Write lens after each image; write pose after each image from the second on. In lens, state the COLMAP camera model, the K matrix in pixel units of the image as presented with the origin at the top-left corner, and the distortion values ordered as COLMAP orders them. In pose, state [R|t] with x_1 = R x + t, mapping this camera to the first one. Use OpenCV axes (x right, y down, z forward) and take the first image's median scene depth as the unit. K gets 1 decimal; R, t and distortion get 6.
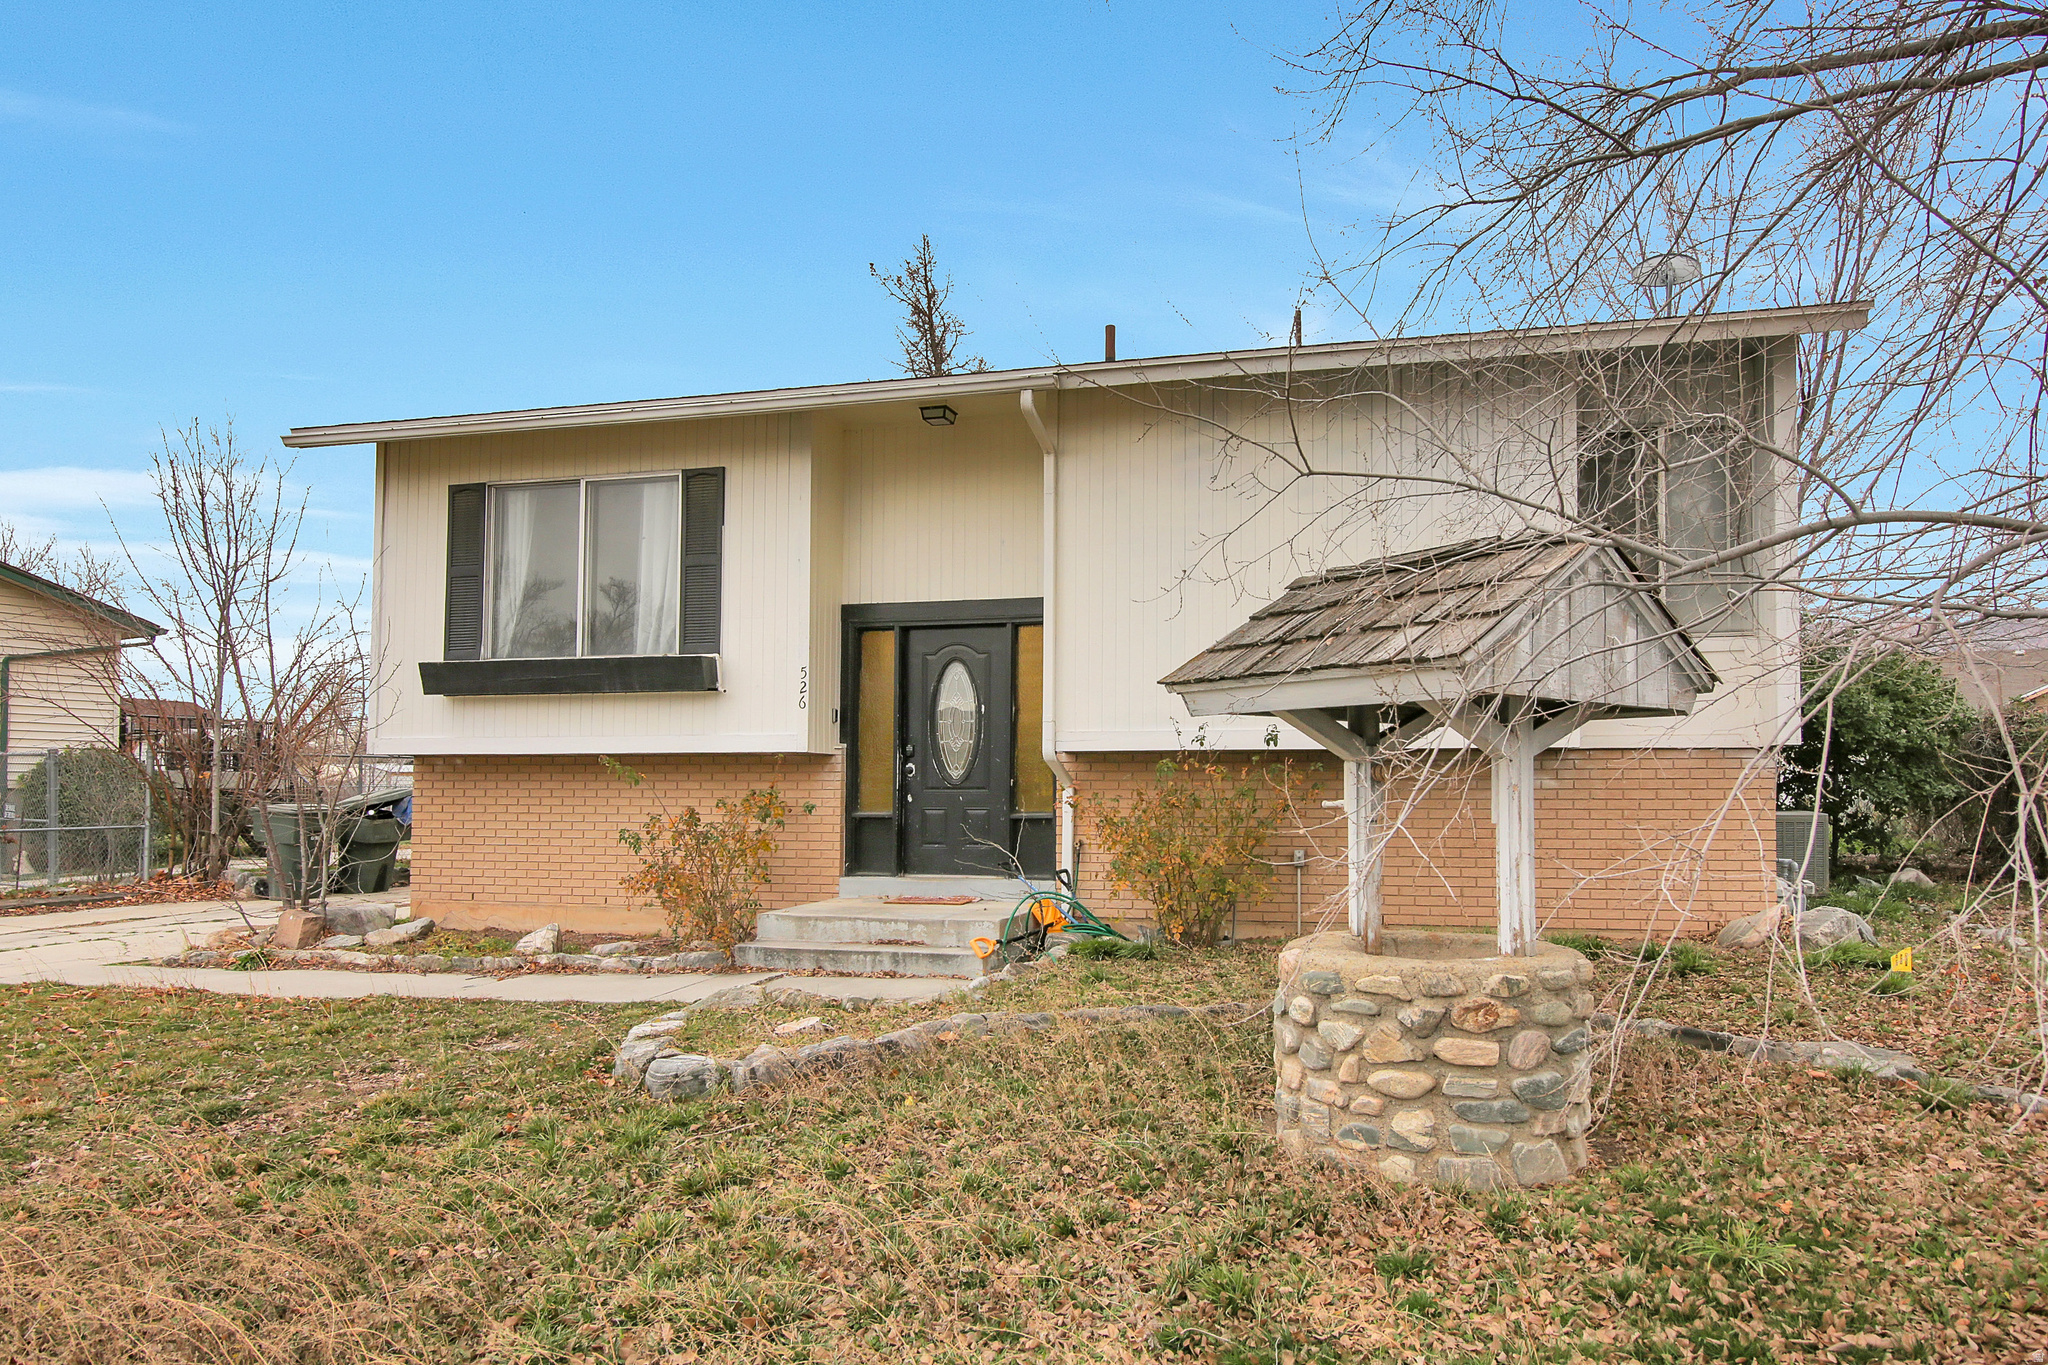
lens RADIAL K [[1296.8, 0, 1024.0], [0, 1296.8, 682.5], [0, 0, 1]] dist [-0.006960, -0.001024]
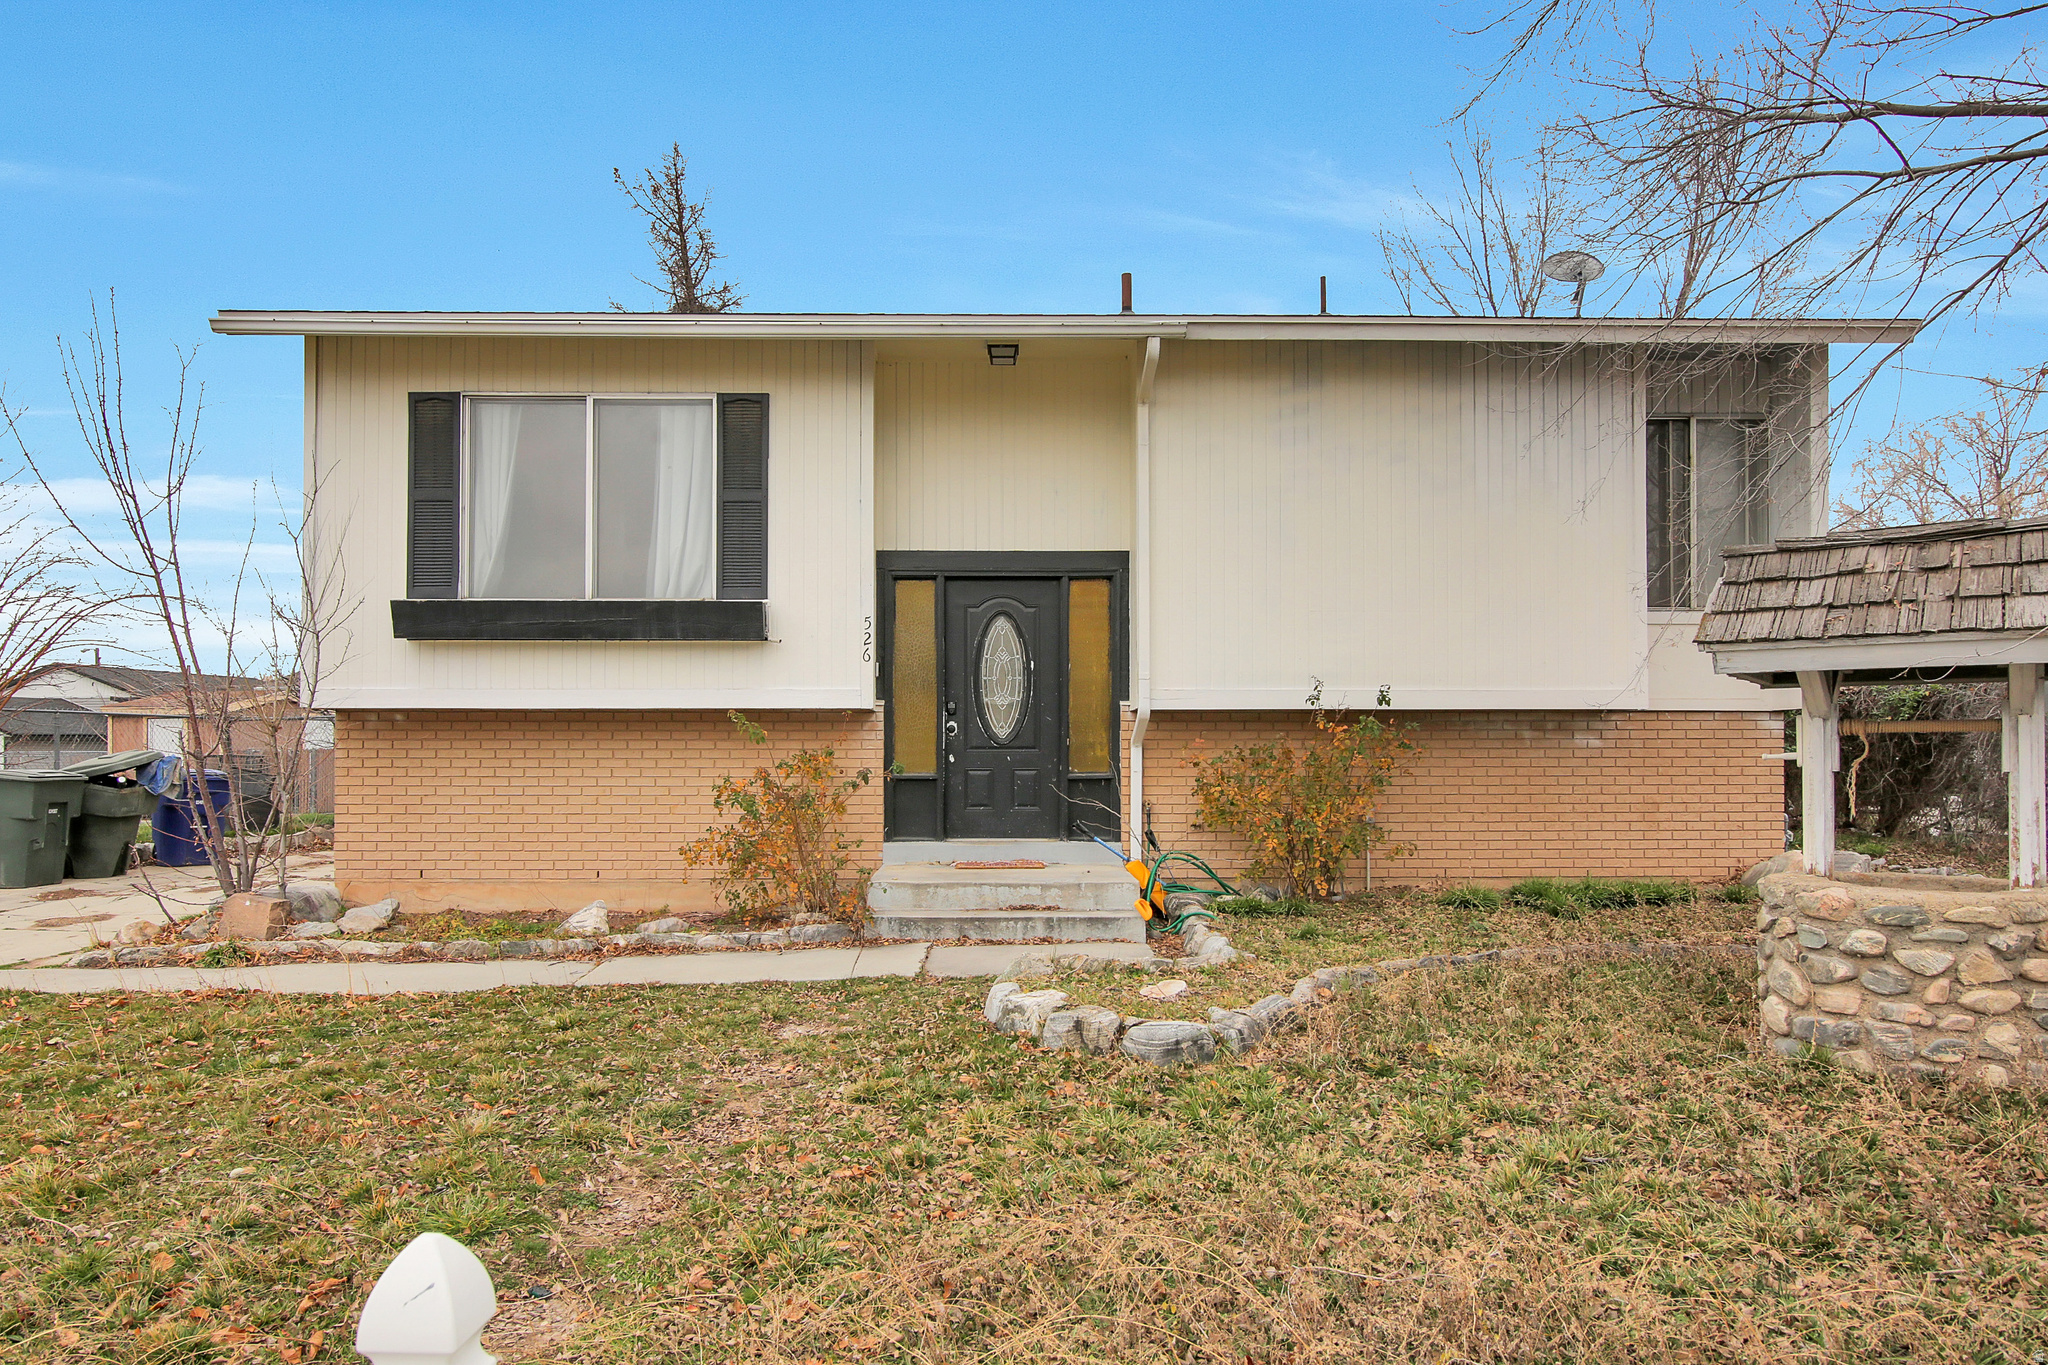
lens RADIAL K [[1375.7, 0, 914.0], [0, 1375.7, 677.5], [0, 0, 1]] dist [-0.005256, -0.001379]
pose [[0.965589, 0.013785, 0.259706, -0.386839], [-0.020385, 0.999534, 0.022739, 0.008171], [-0.259271, -0.027251, 0.965420, 0.041113]]
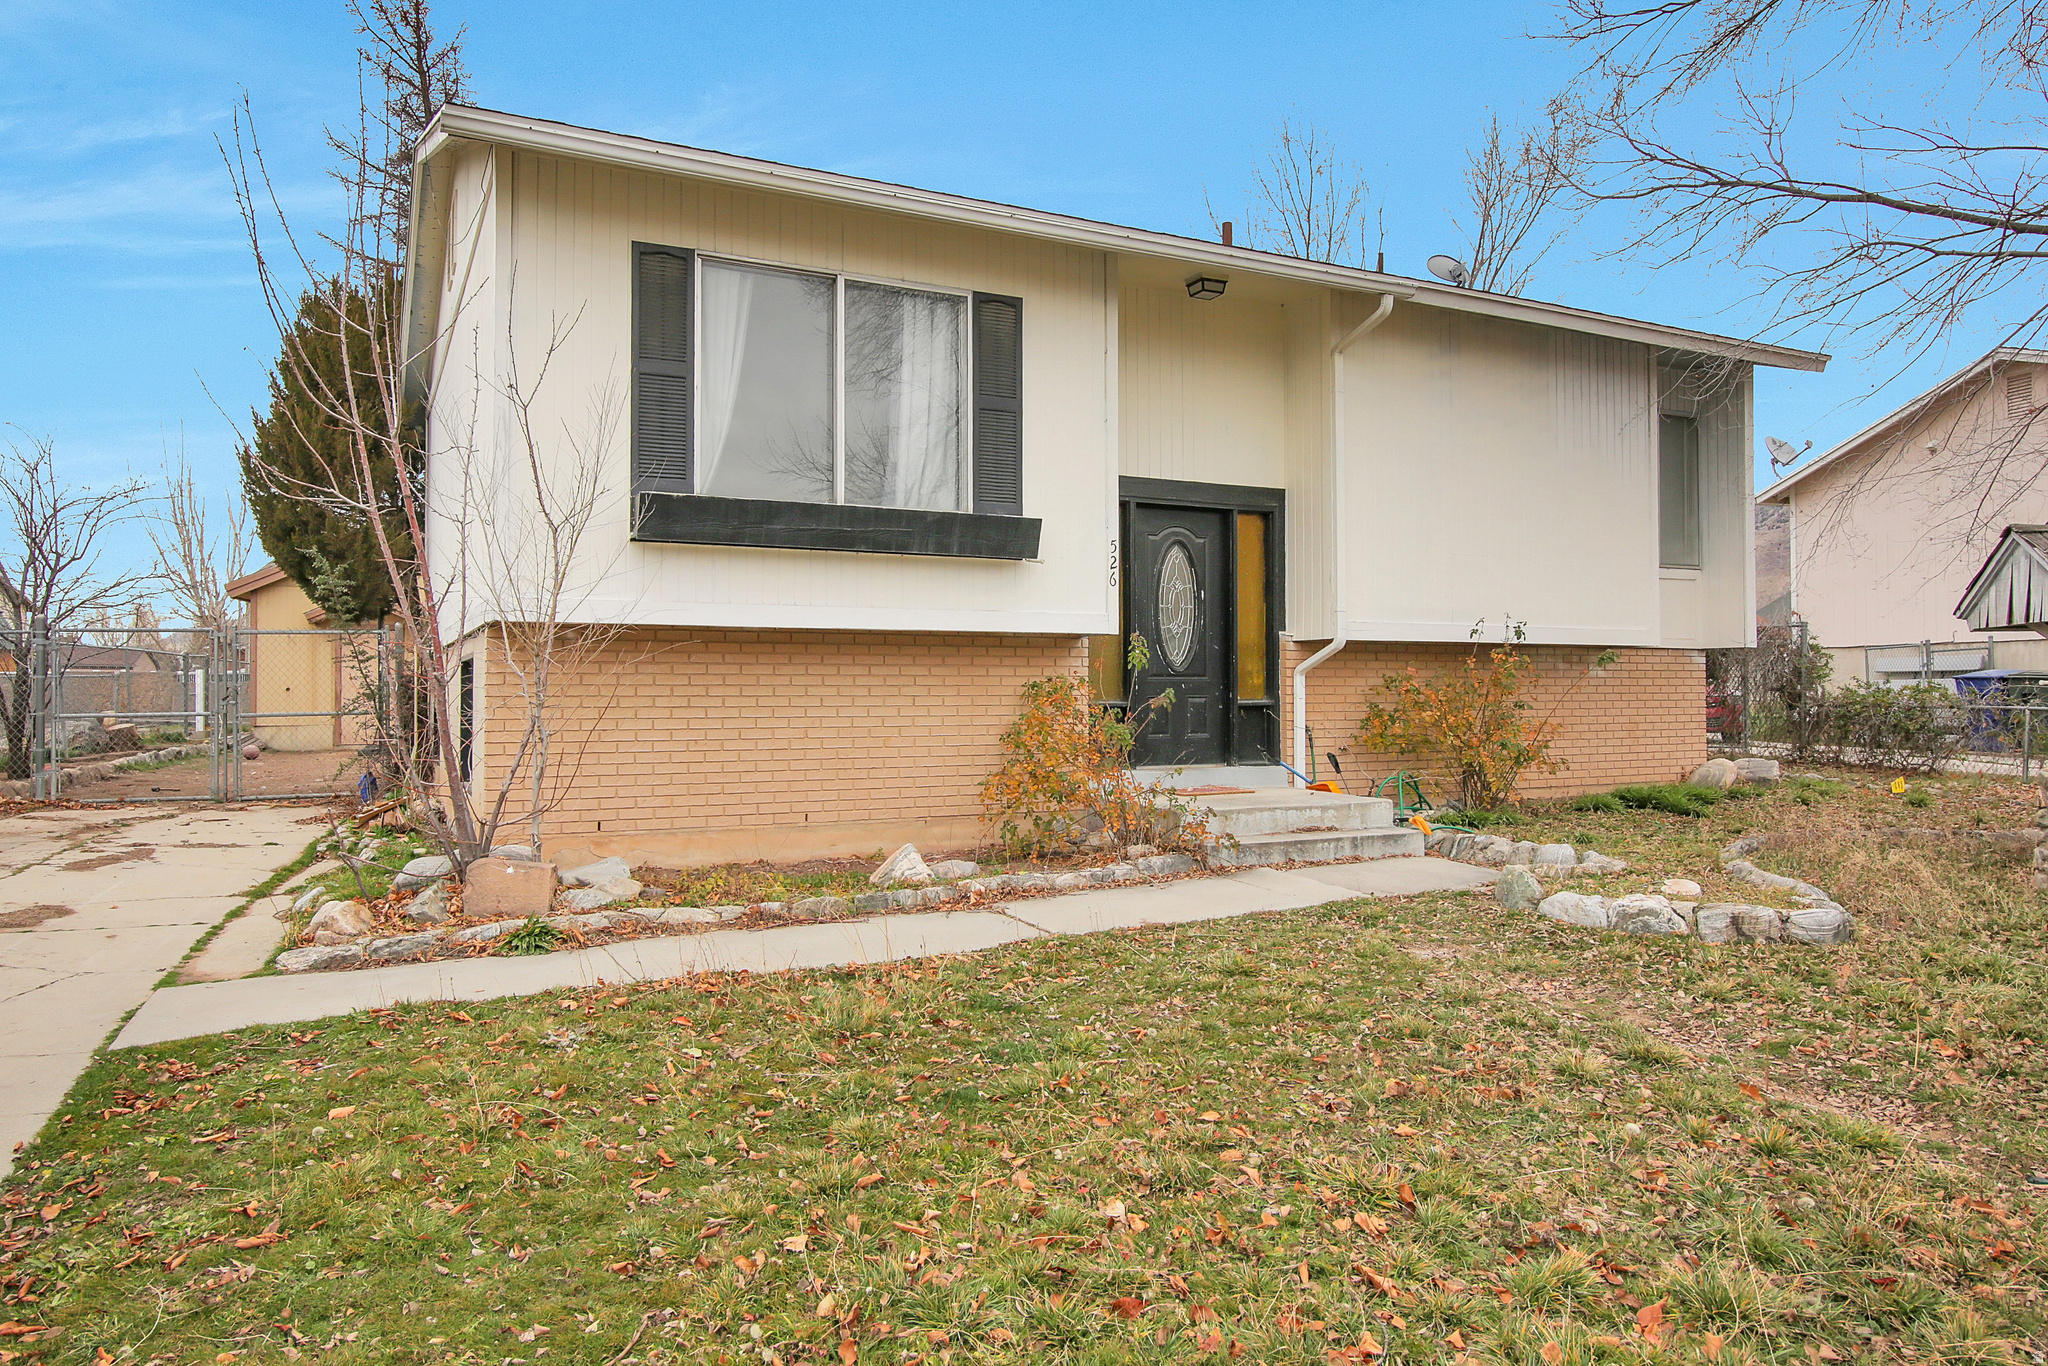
lens RADIAL K [[1419.2, 0, 1021.7], [0, 1419.2, 597.7], [0, 0, 1]] dist [-0.001967, 0.000623]
pose [[0.733158, 0.042140, 0.678751, -0.873062], [-0.055715, 0.998445, -0.001807, 0.032816], [-0.677772, -0.036492, 0.734366, 0.312051]]
